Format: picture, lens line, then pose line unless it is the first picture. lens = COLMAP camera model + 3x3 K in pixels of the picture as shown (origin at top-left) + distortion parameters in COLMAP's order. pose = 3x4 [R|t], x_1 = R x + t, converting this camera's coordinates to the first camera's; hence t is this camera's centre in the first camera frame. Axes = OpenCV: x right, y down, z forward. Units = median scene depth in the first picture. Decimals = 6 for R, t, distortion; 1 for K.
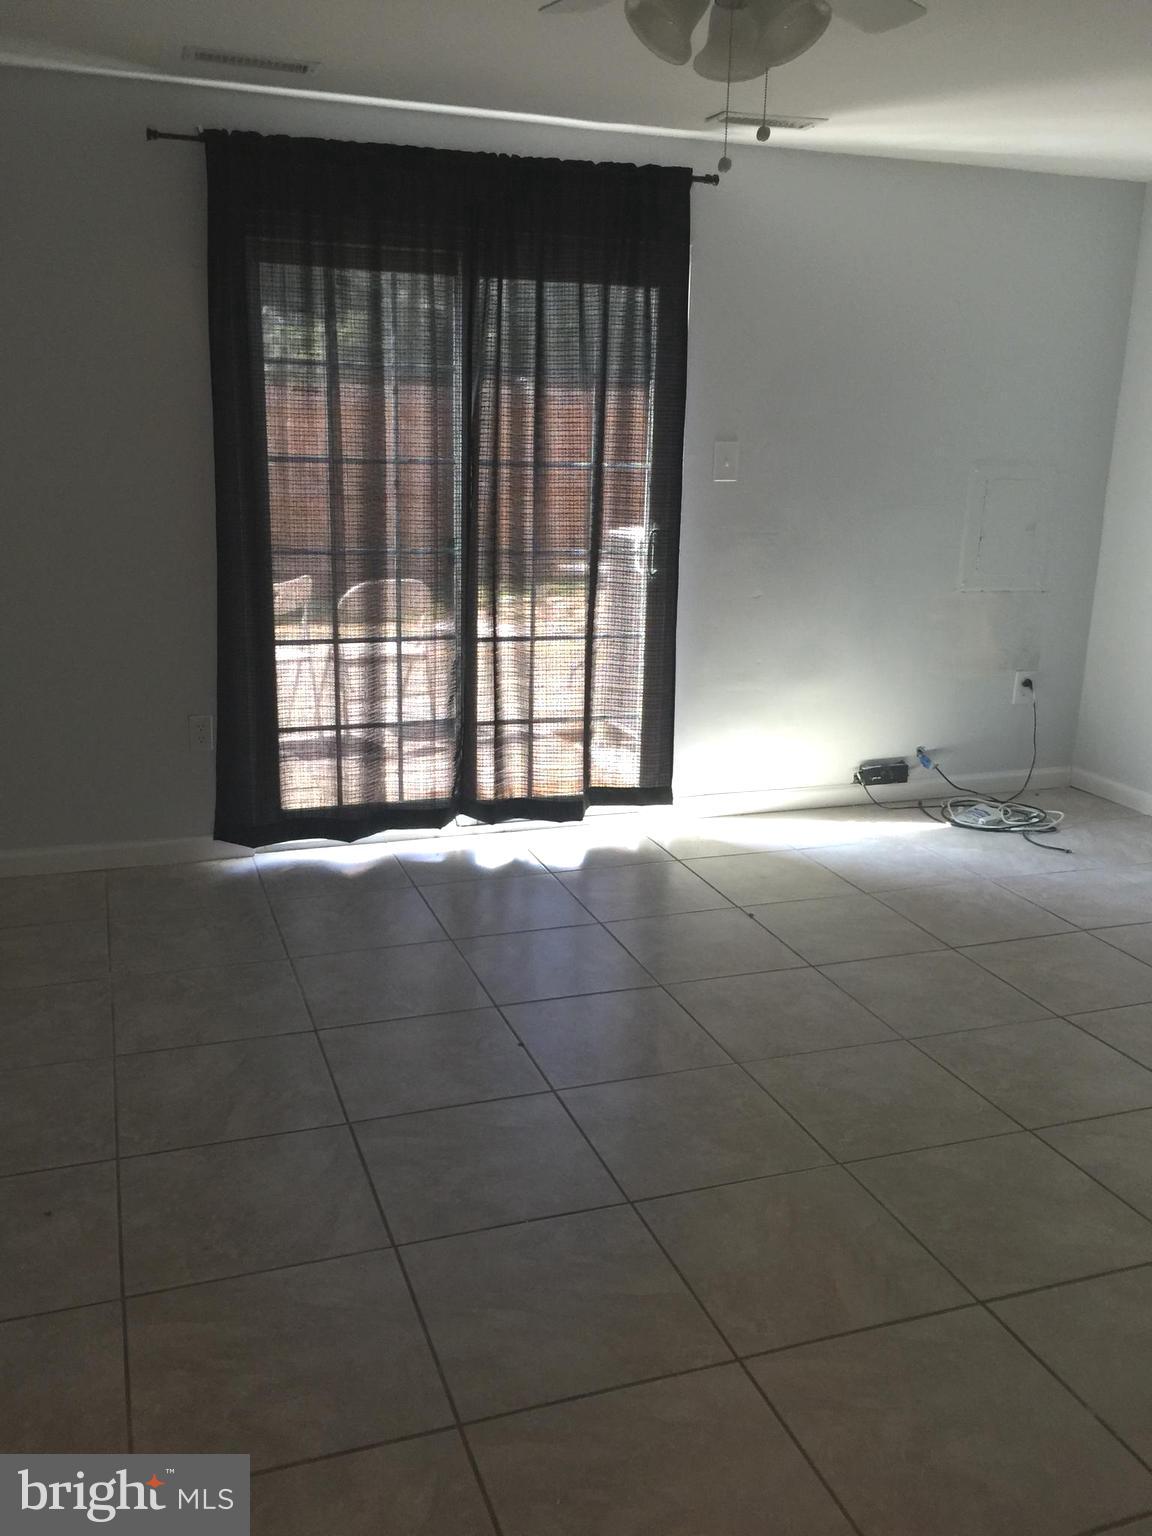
lens RADIAL K [[1340.3, 0, 576.0], [0, 1340.3, 768.0], [0, 0, 1]] dist [0.071472, -0.018108]
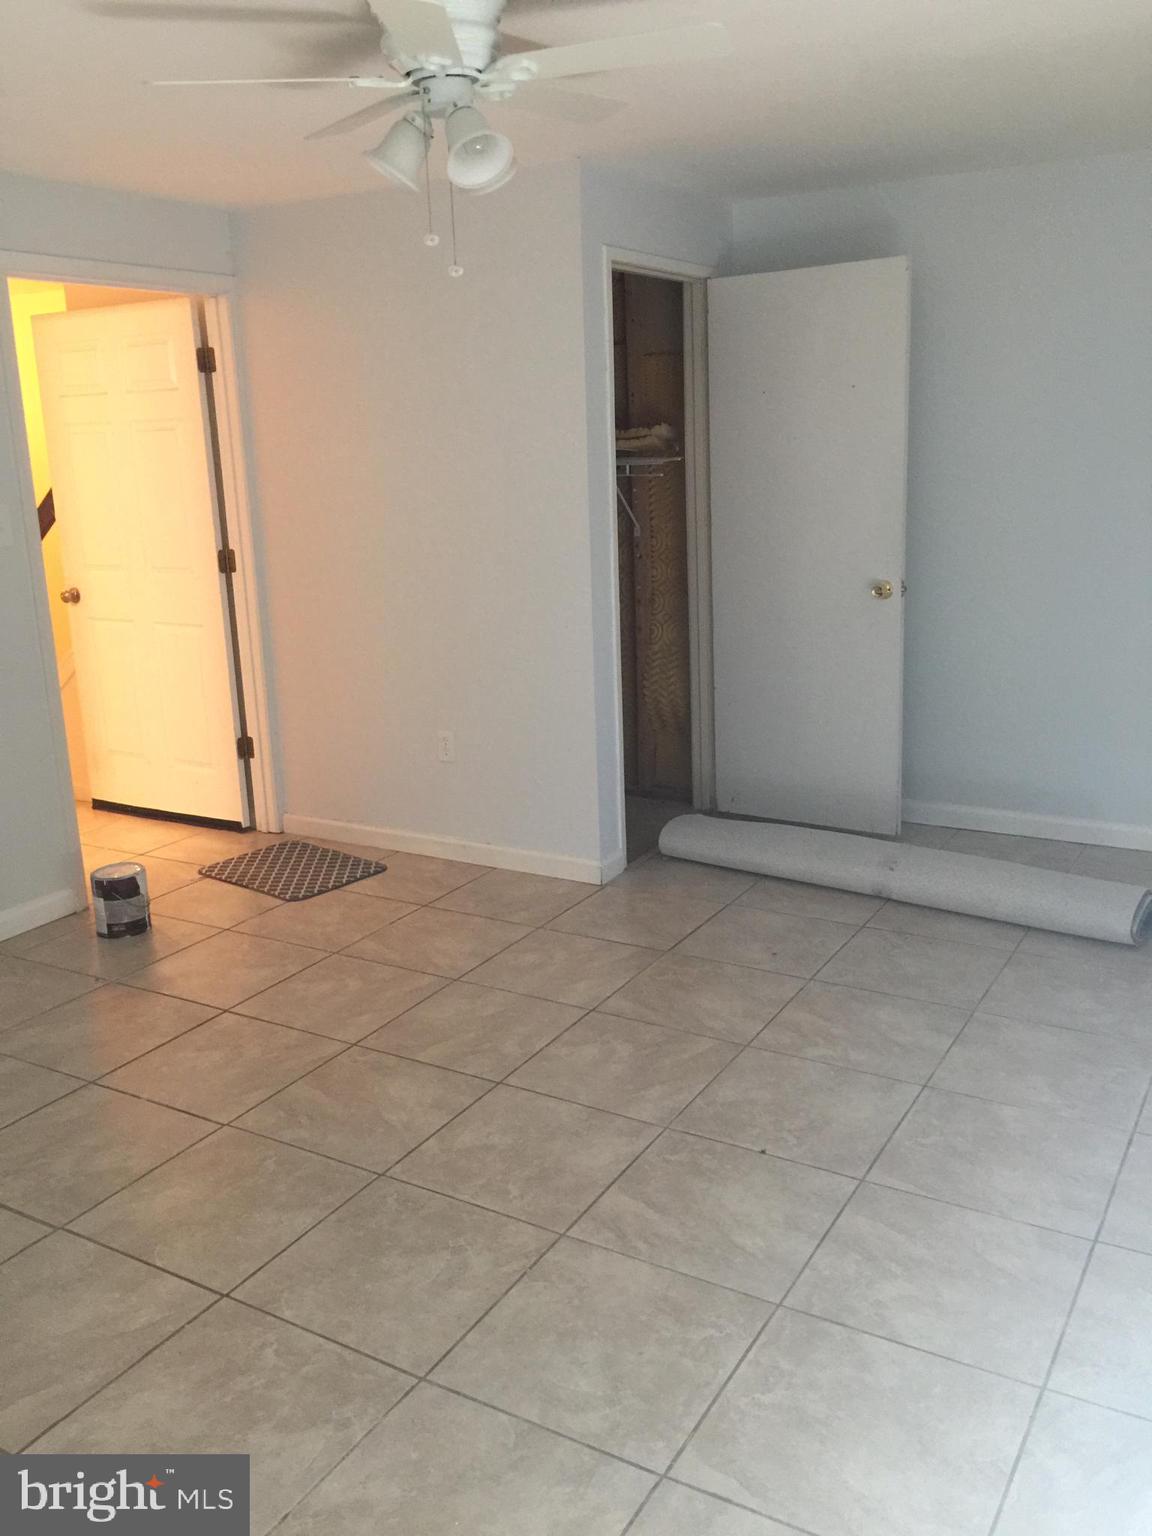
lens RADIAL K [[1340.3, 0, 576.0], [0, 1340.3, 768.0], [0, 0, 1]] dist [0.071472, -0.018108]
pose [[-0.771697, 0.164721, -0.614289, 0.678483], [-0.142774, 0.896356, 0.419716, -0.465009], [0.619757, 0.411598, -0.668197, 1.676073]]
